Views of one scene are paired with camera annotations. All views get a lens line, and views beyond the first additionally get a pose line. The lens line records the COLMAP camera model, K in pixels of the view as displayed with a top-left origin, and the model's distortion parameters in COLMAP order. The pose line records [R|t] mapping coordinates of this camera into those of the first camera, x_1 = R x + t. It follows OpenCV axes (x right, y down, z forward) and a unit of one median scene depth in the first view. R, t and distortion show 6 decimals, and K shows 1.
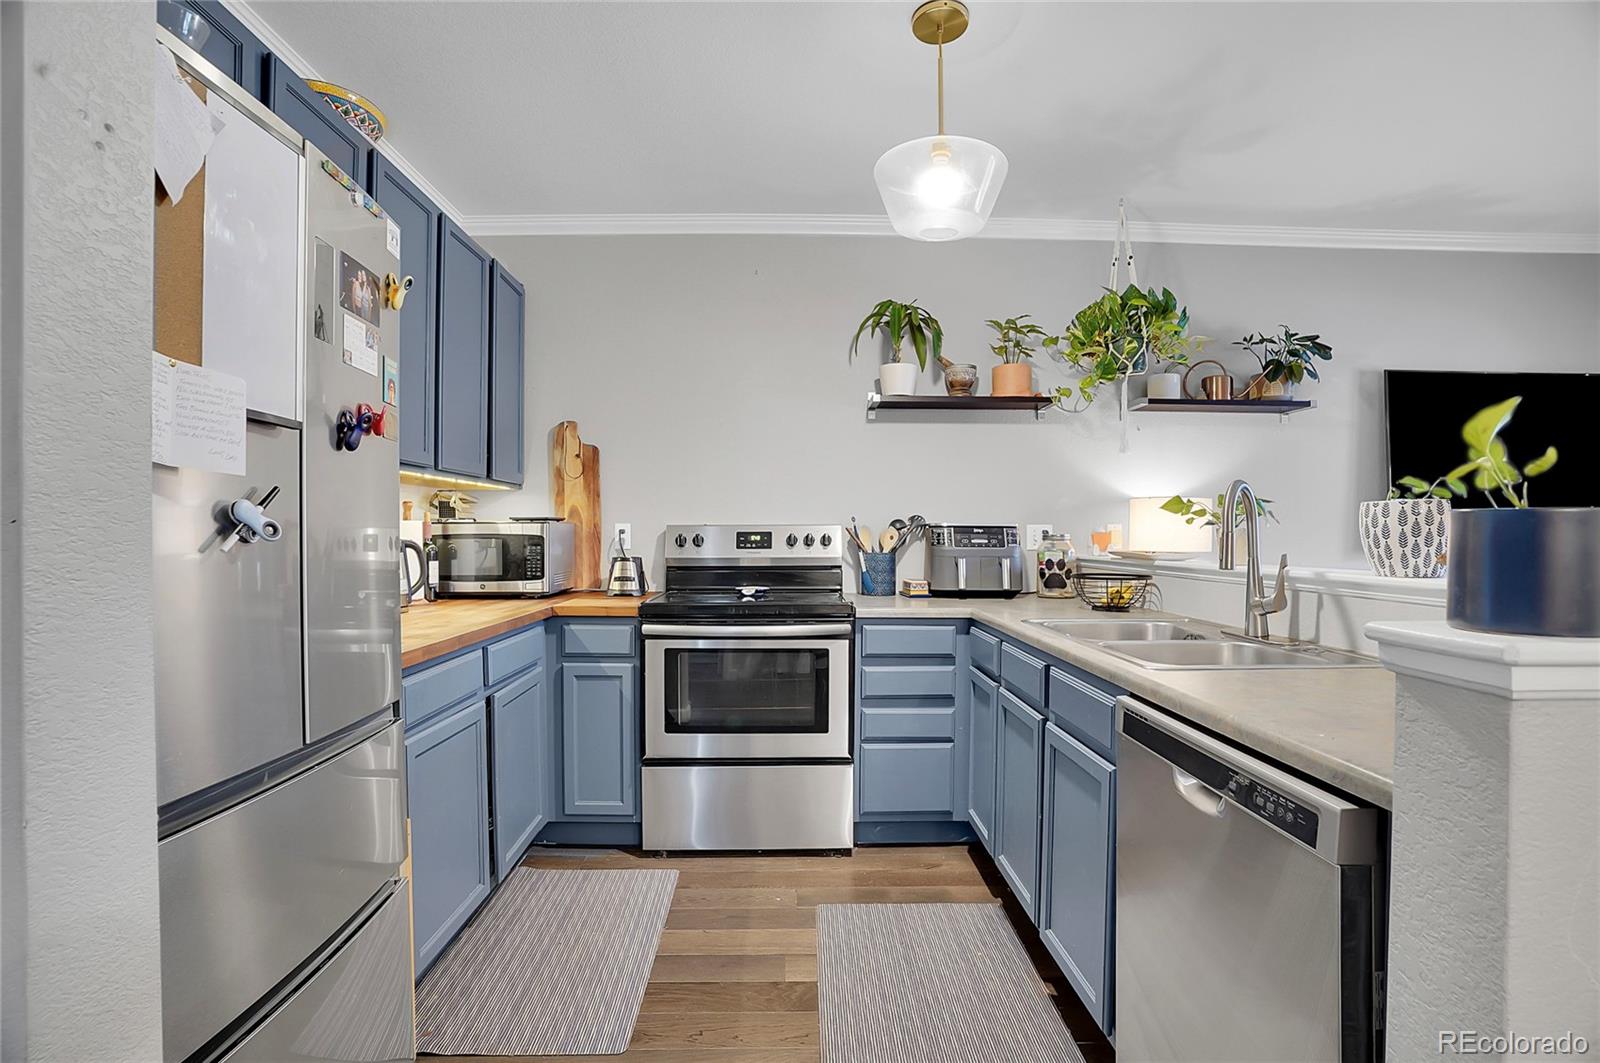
lens RADIAL K [[737.2, 0, 799.3], [0, 737.2, 533.8], [0, 0, 1]] dist [-0.069041, 0.026353]
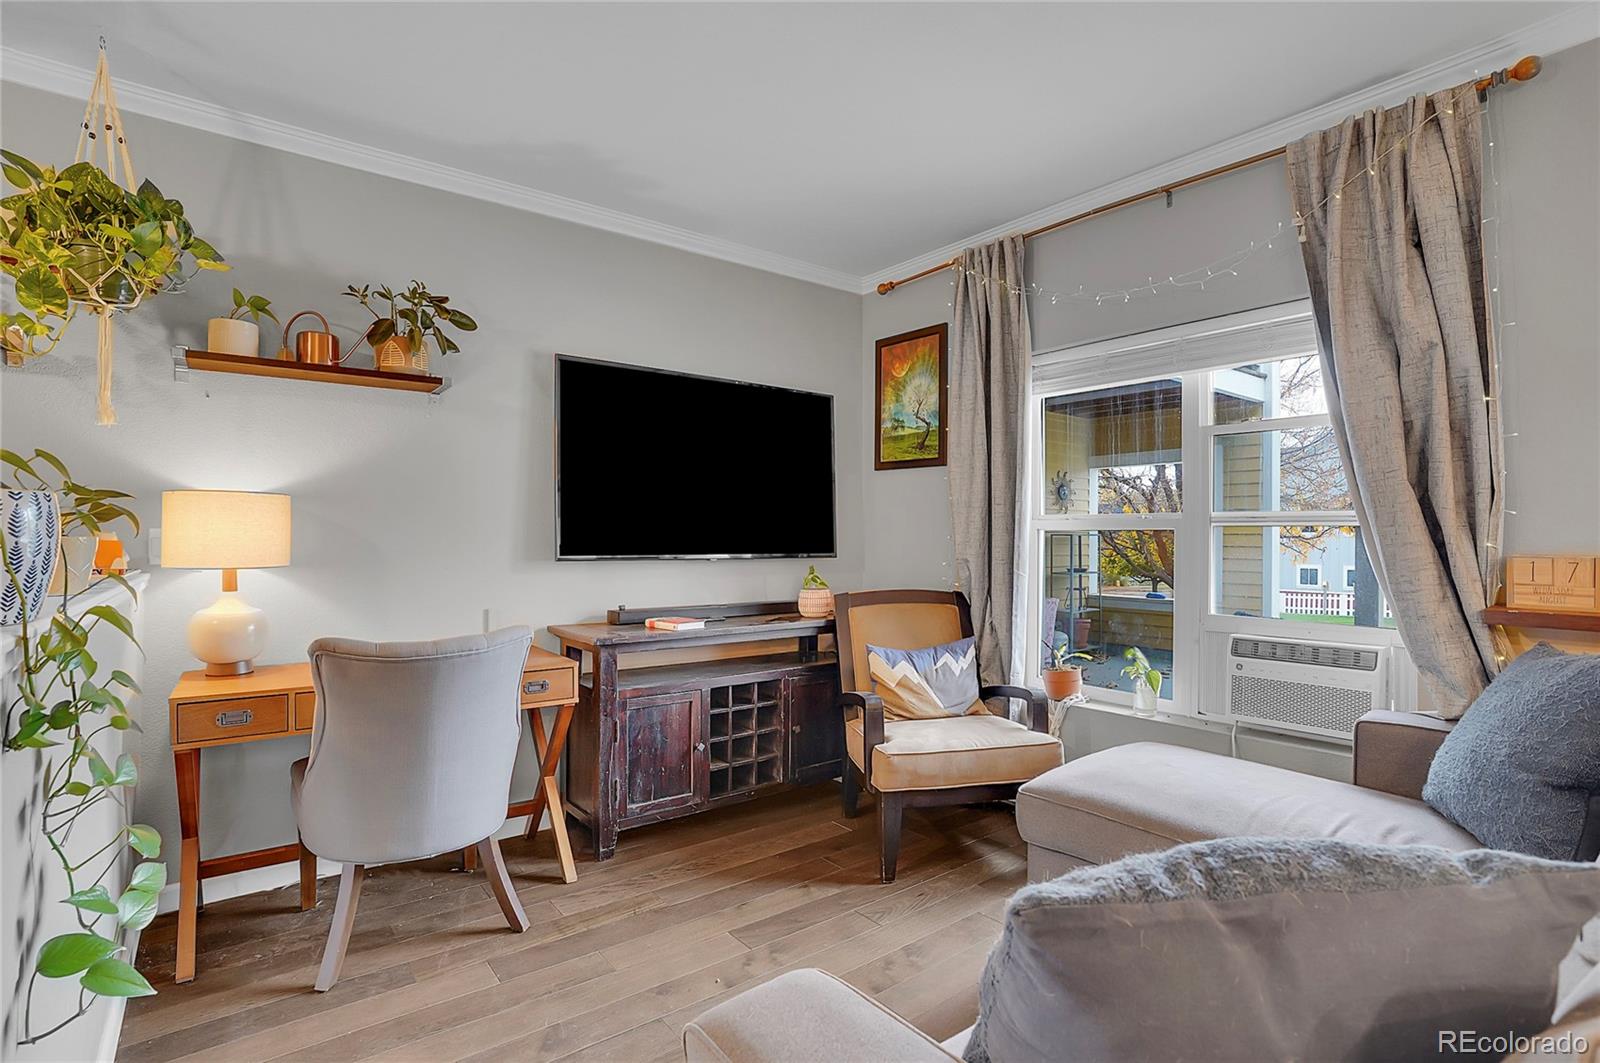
lens RADIAL K [[768.6, 0, 802.2], [0, 768.6, 535.2], [0, 0, 1]] dist [-0.074971, 0.029107]
pose [[0.797291, -0.000104, 0.603595, 0.523082], [0.001220, 0.999998, -0.001439, -0.005382], [-0.603593, 0.001883, 0.797290, 0.073337]]
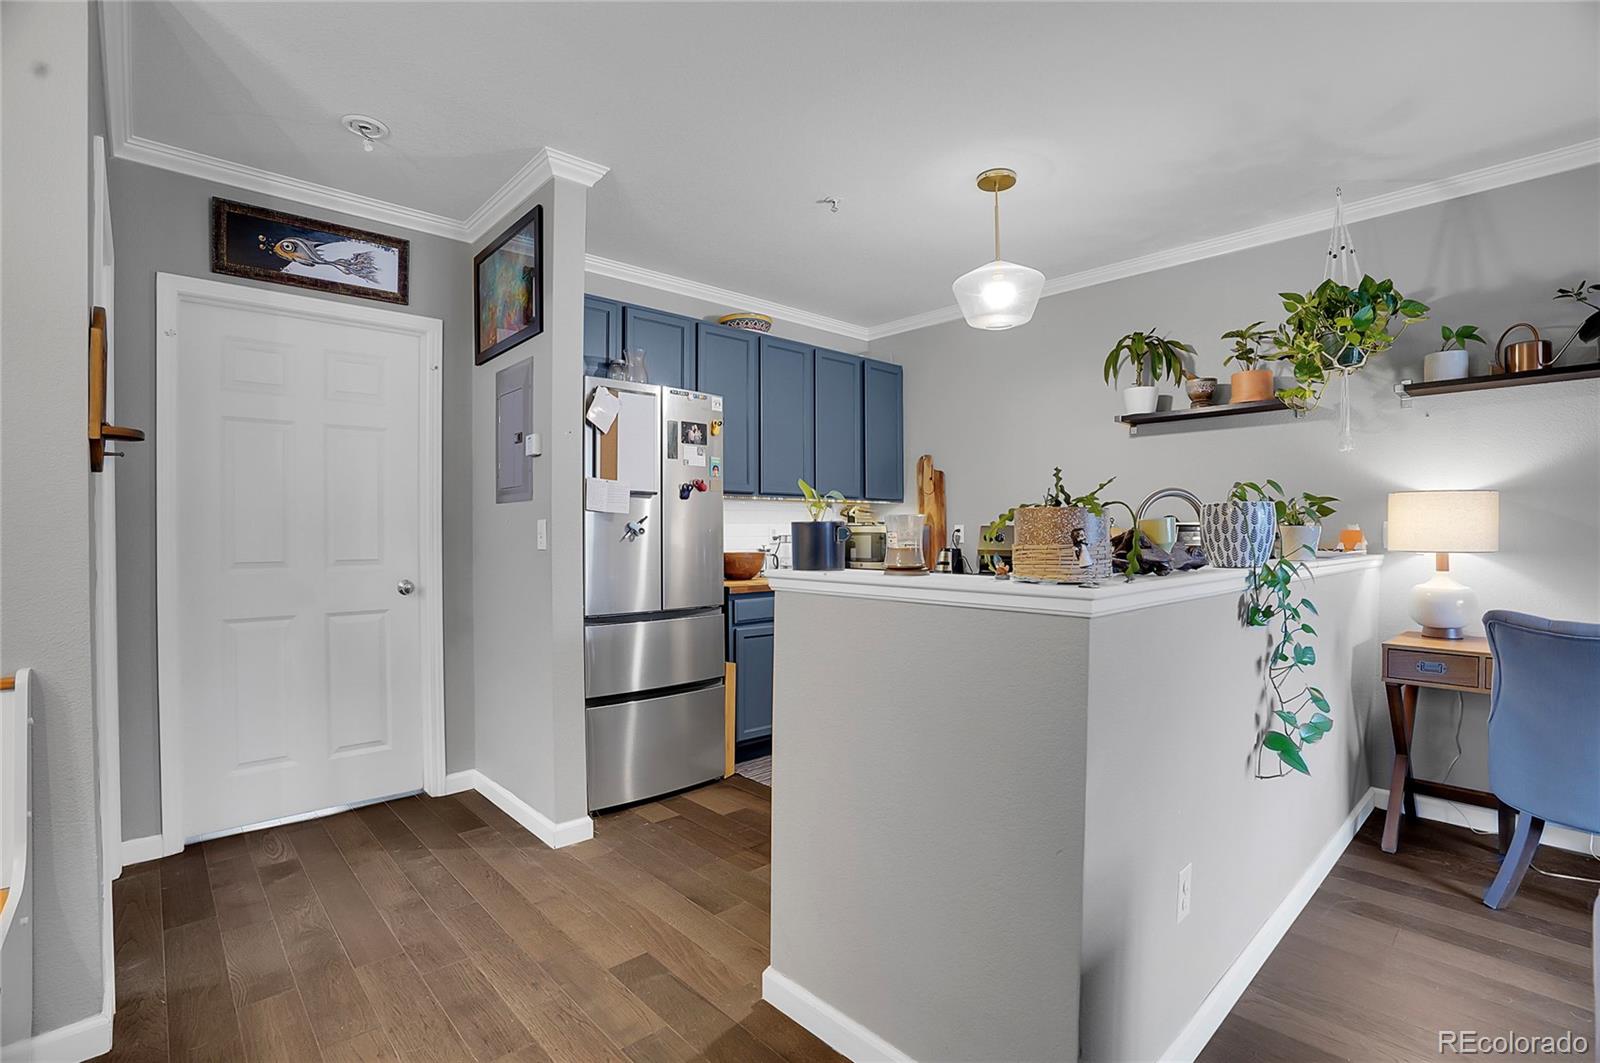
lens RADIAL K [[737.2, 0, 799.3], [0, 737.2, 533.8], [0, 0, 1]] dist [-0.069041, 0.026353]
pose [[0.664527, 0.000785, -0.747264, 0.641542], [0.000132, 0.999999, 0.001168, 0.001631], [0.747264, -0.000875, 0.664526, -0.173336]]
